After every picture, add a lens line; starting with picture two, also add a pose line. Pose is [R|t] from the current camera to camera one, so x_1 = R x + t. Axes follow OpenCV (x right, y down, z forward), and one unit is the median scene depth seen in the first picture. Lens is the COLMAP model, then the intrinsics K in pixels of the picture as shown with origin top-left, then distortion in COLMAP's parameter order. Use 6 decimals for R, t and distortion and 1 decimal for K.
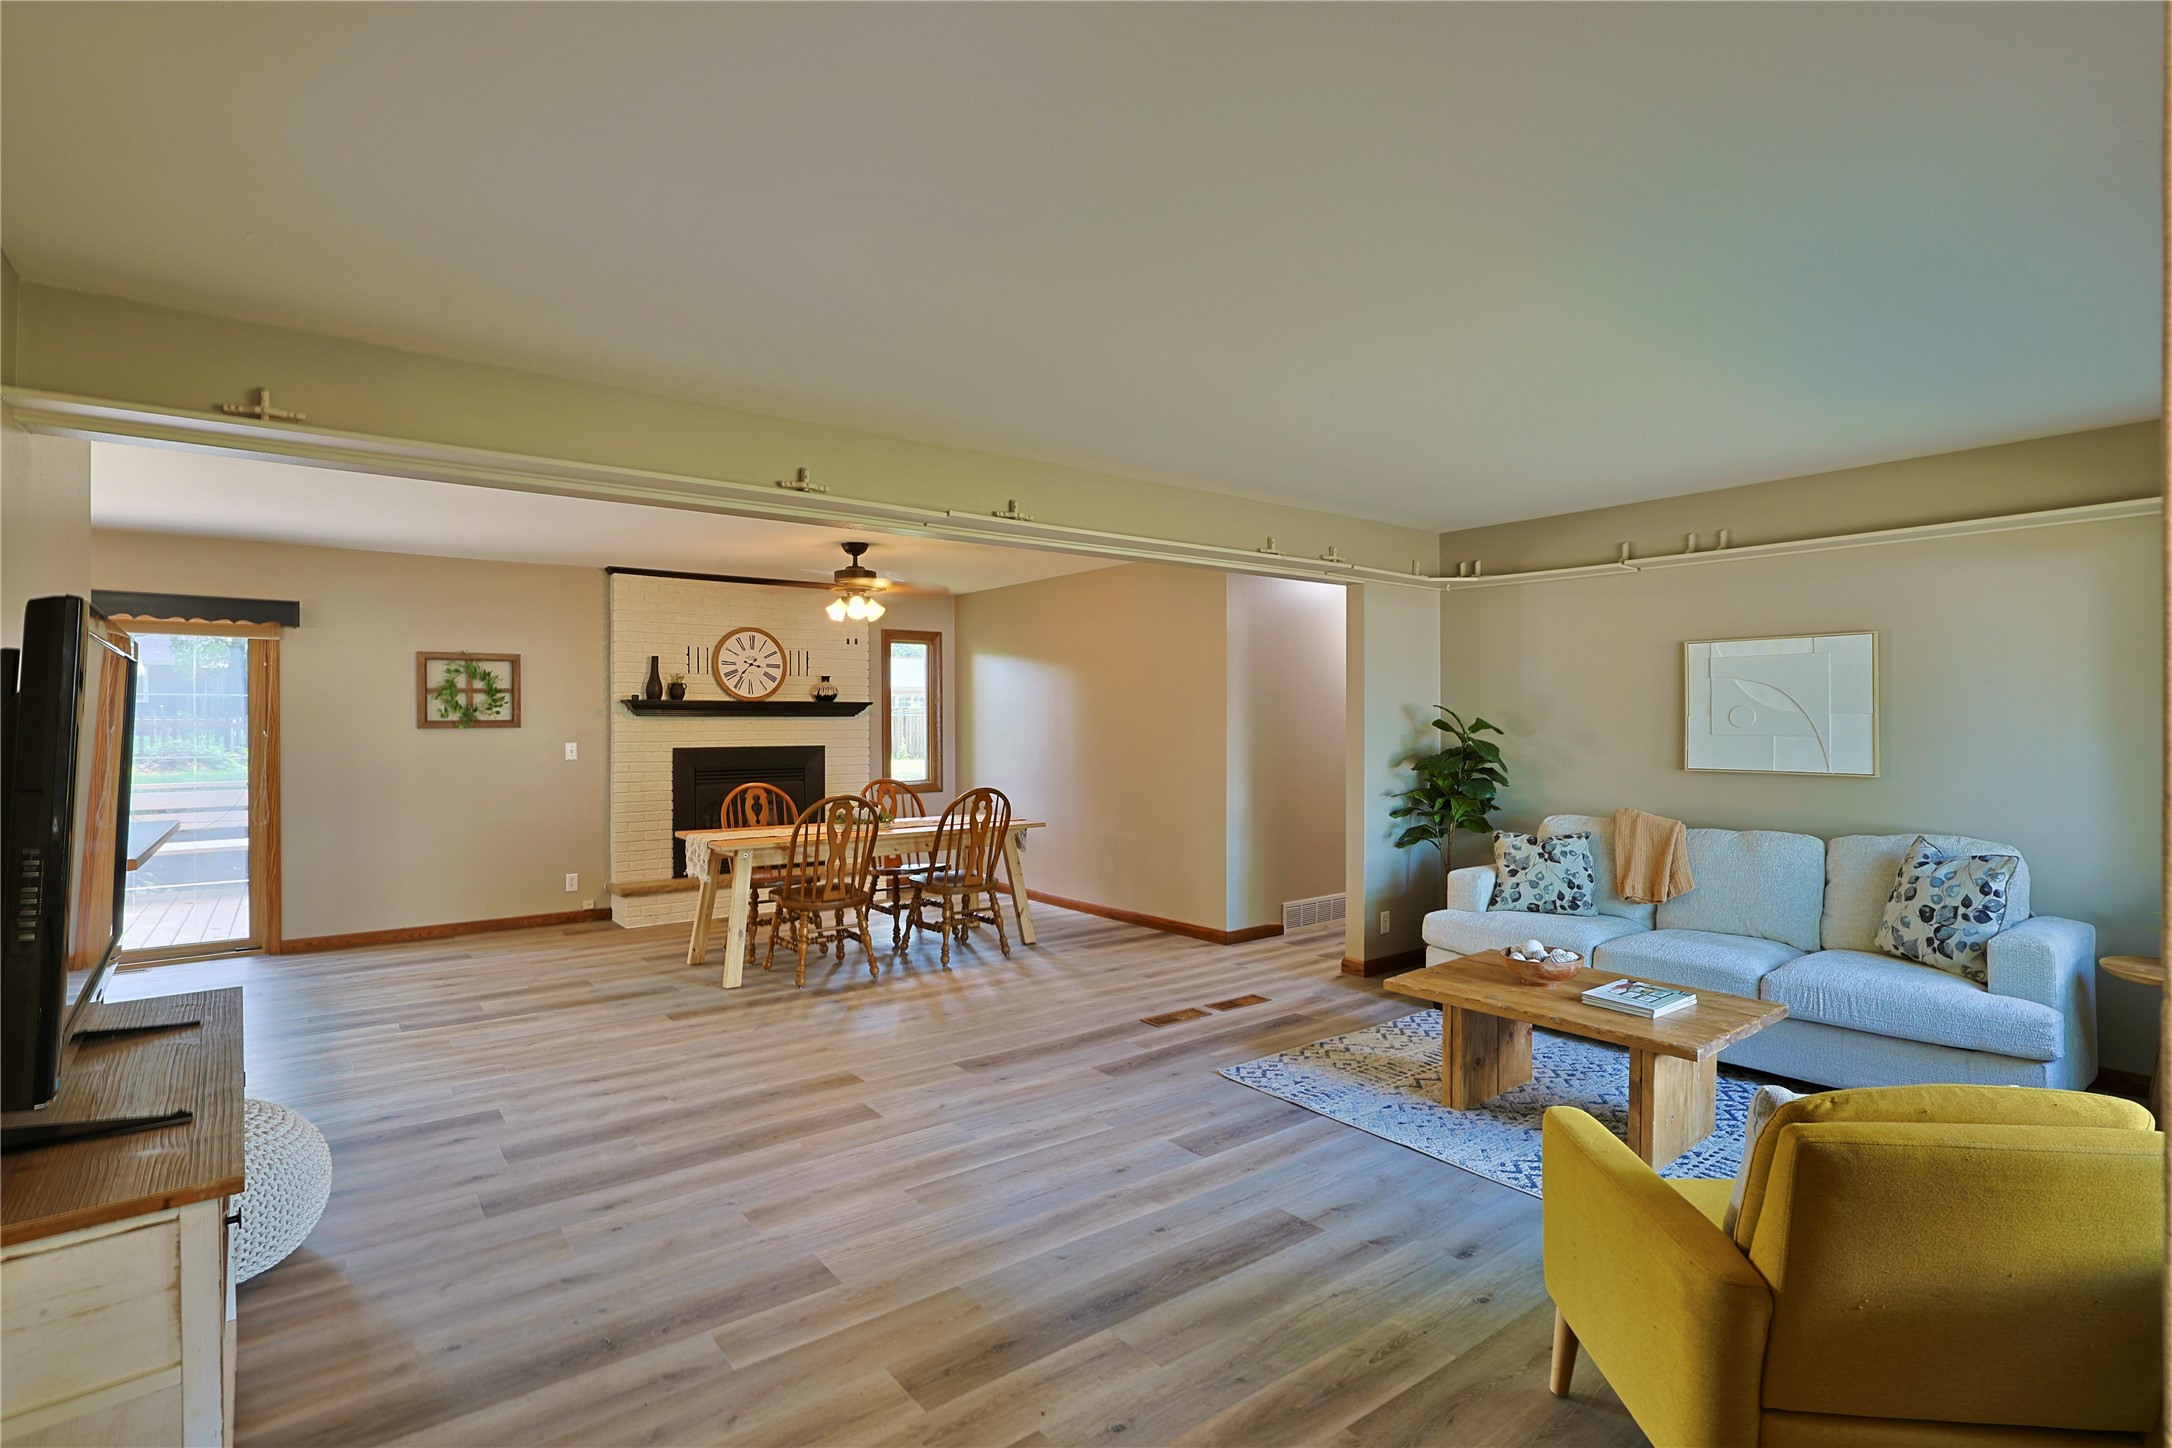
lens RADIAL K [[1036.9, 0, 1085.5], [0, 1036.9, 724.8], [0, 0, 1]] dist [-0.034507, 0.005801]
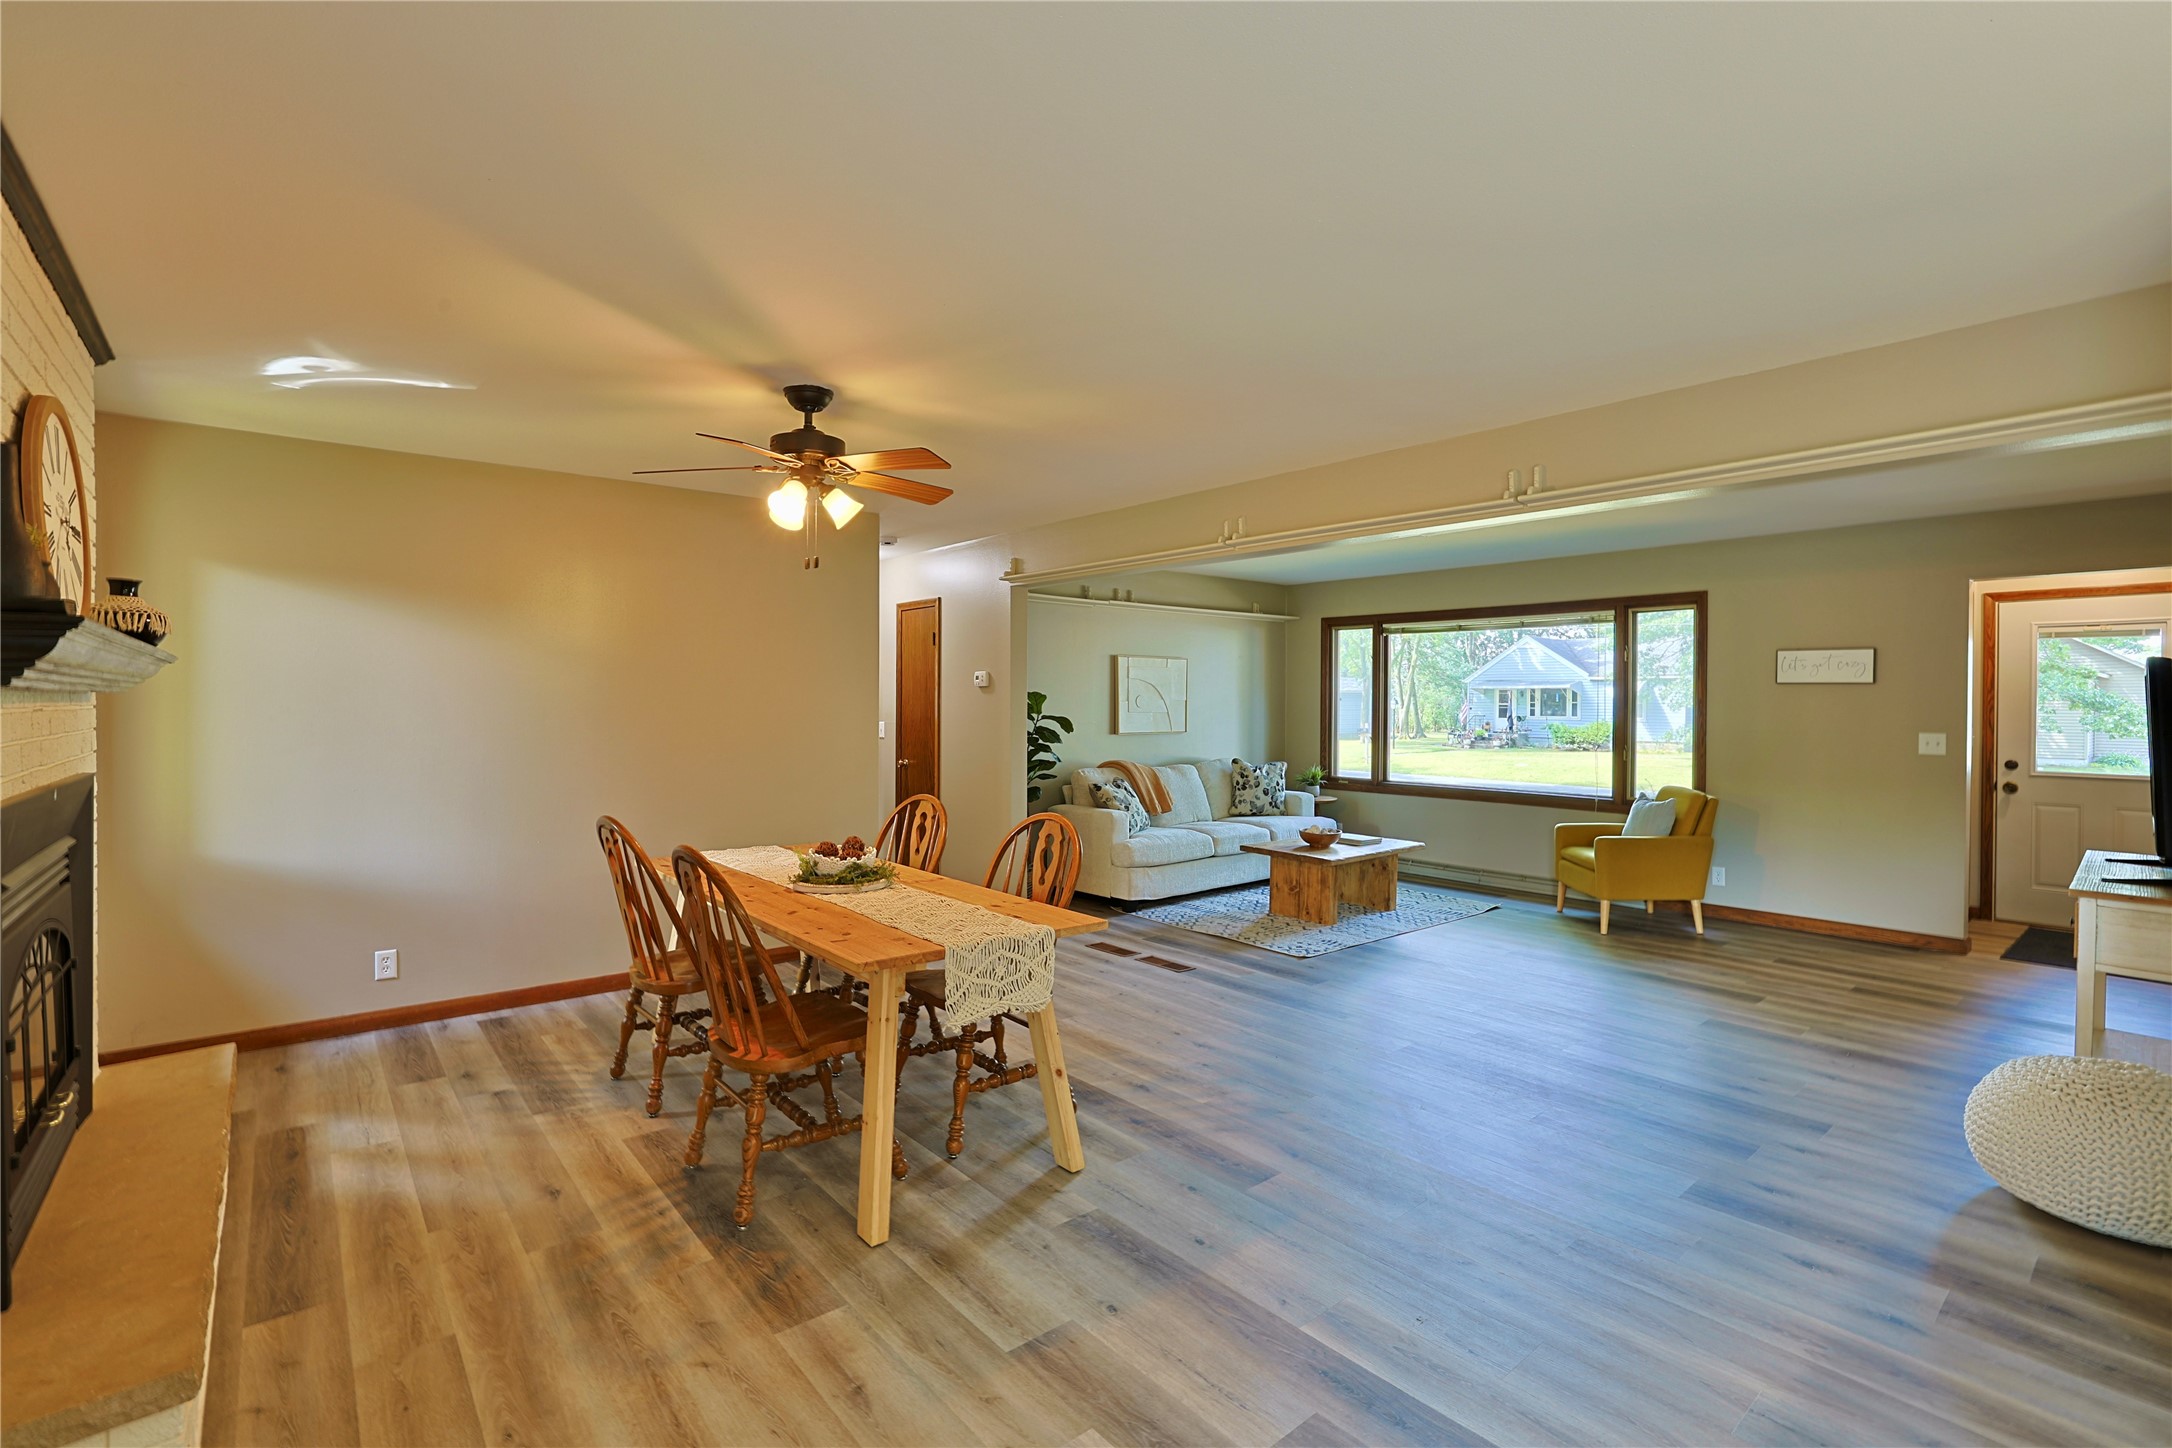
lens RADIAL K [[982.4, 0, 1071.4], [0, 982.4, 709.4], [0, 0, 1]] dist [-0.036073, 0.002961]
pose [[-0.027591, -0.004571, 0.999609, -0.758372], [0.003908, 0.999981, 0.004680, -0.002846], [-0.999612, 0.004036, -0.027573, 0.868314]]
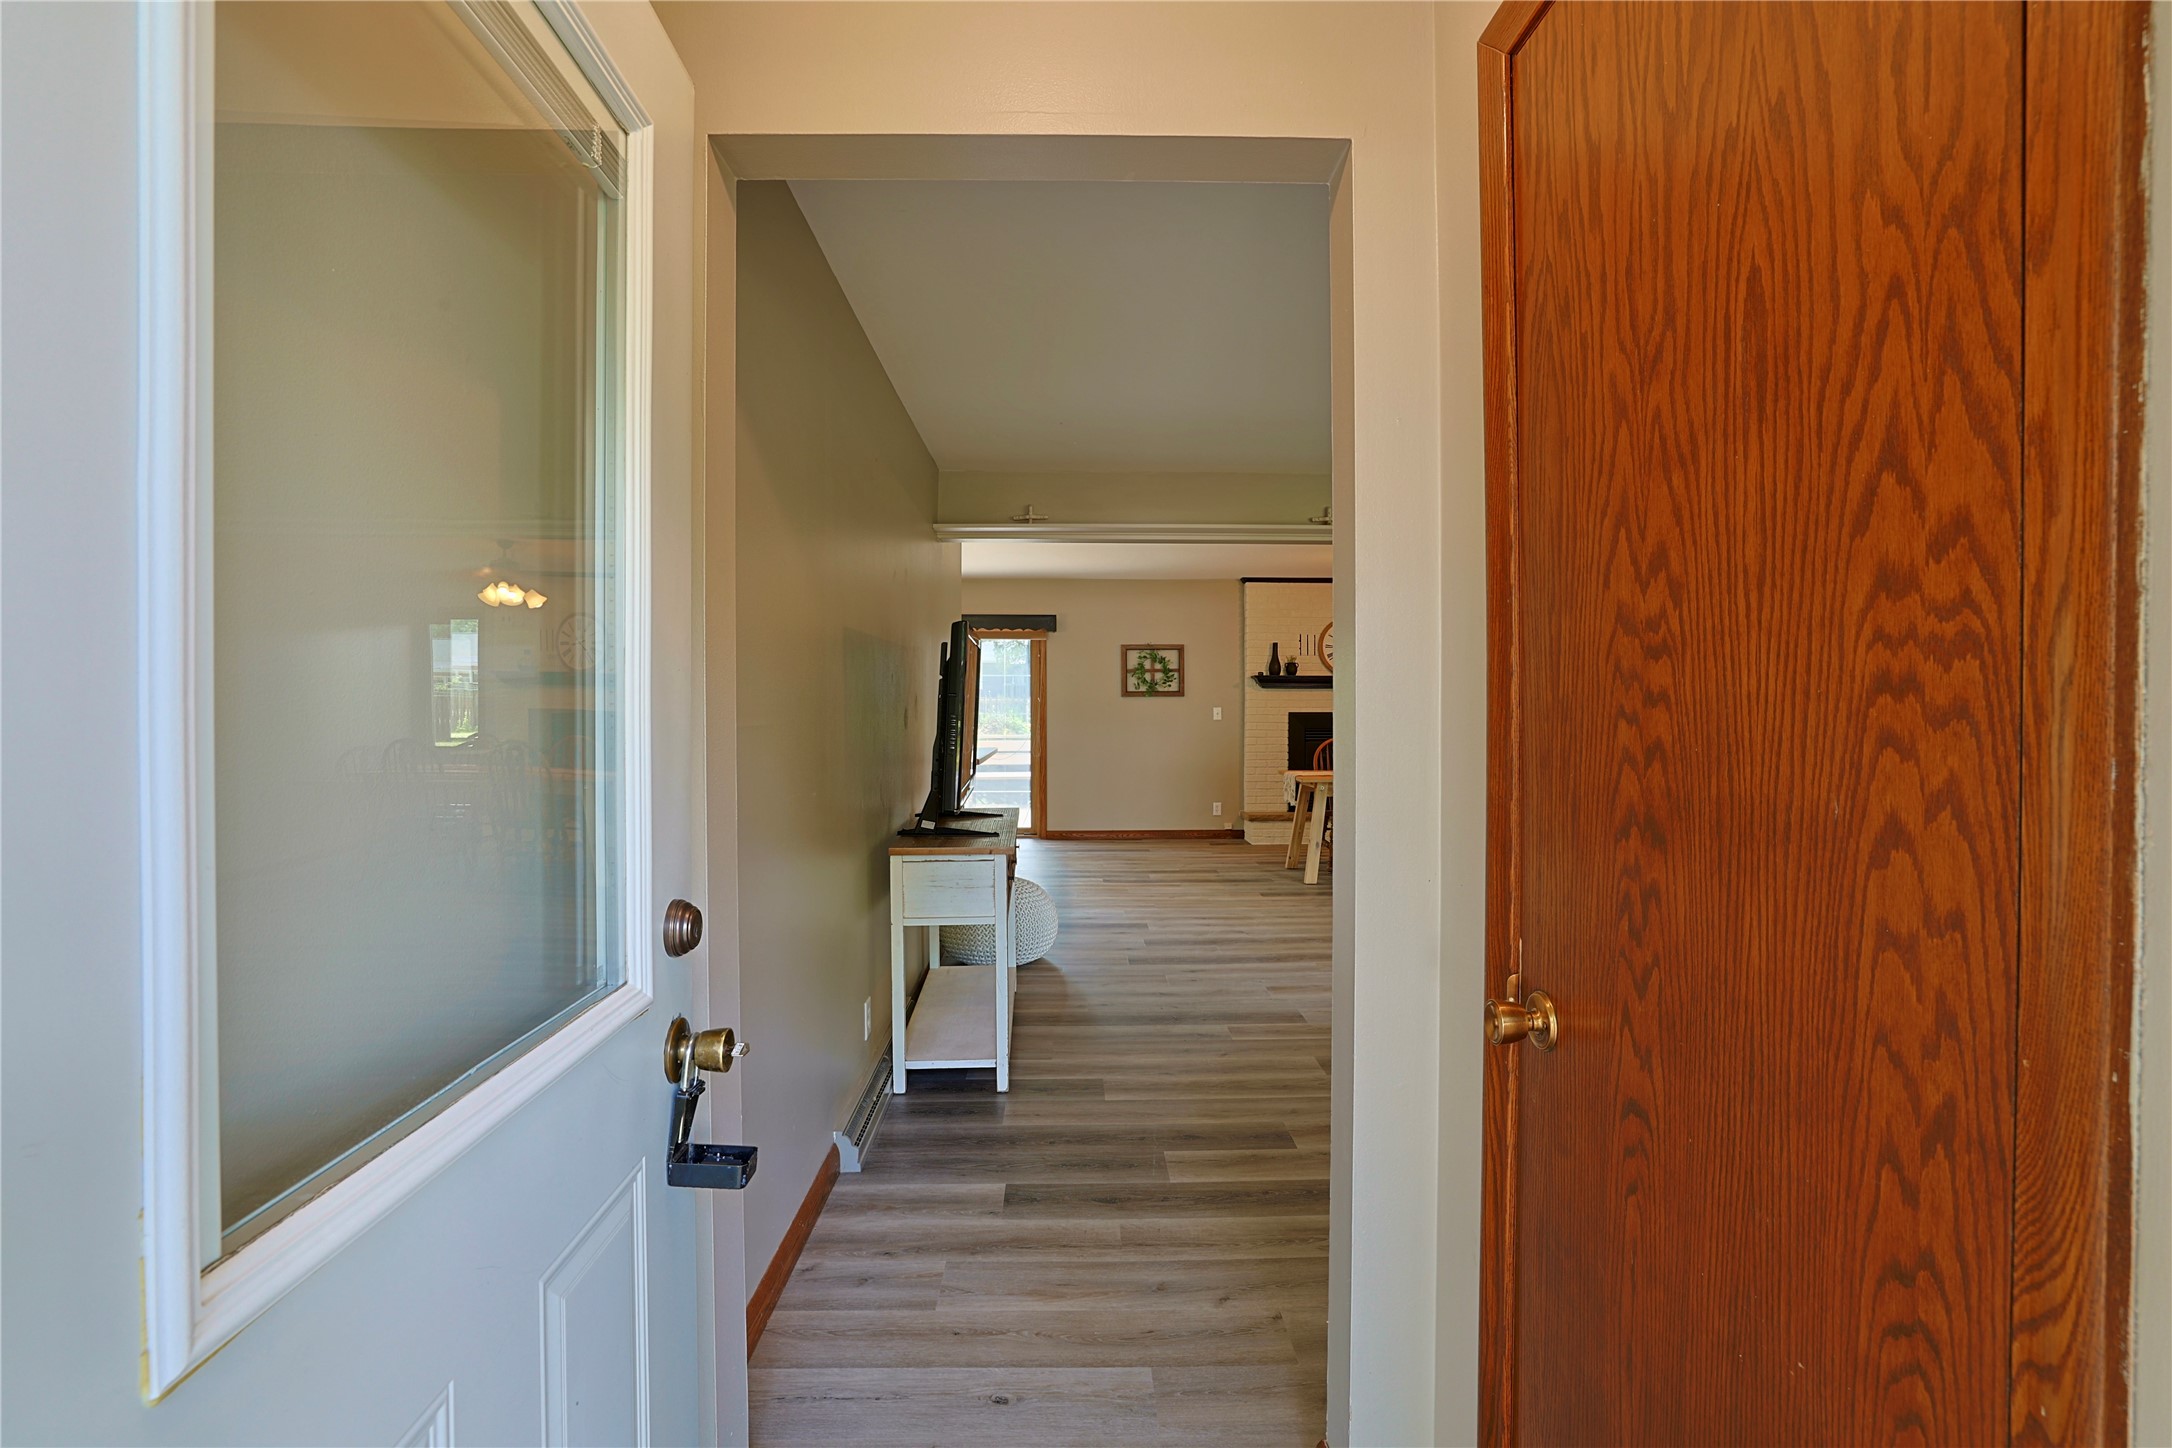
lens RADIAL K [[982.4, 0, 1094.9], [0, 982.4, 722.0], [0, 0, 1]] dist [-0.036073, 0.002961]
pose [[0.808343, 0.011431, -0.588601, 0.158526], [-0.002692, 0.999873, 0.015721, 0.018734], [0.588706, -0.011124, 0.808271, -0.178017]]
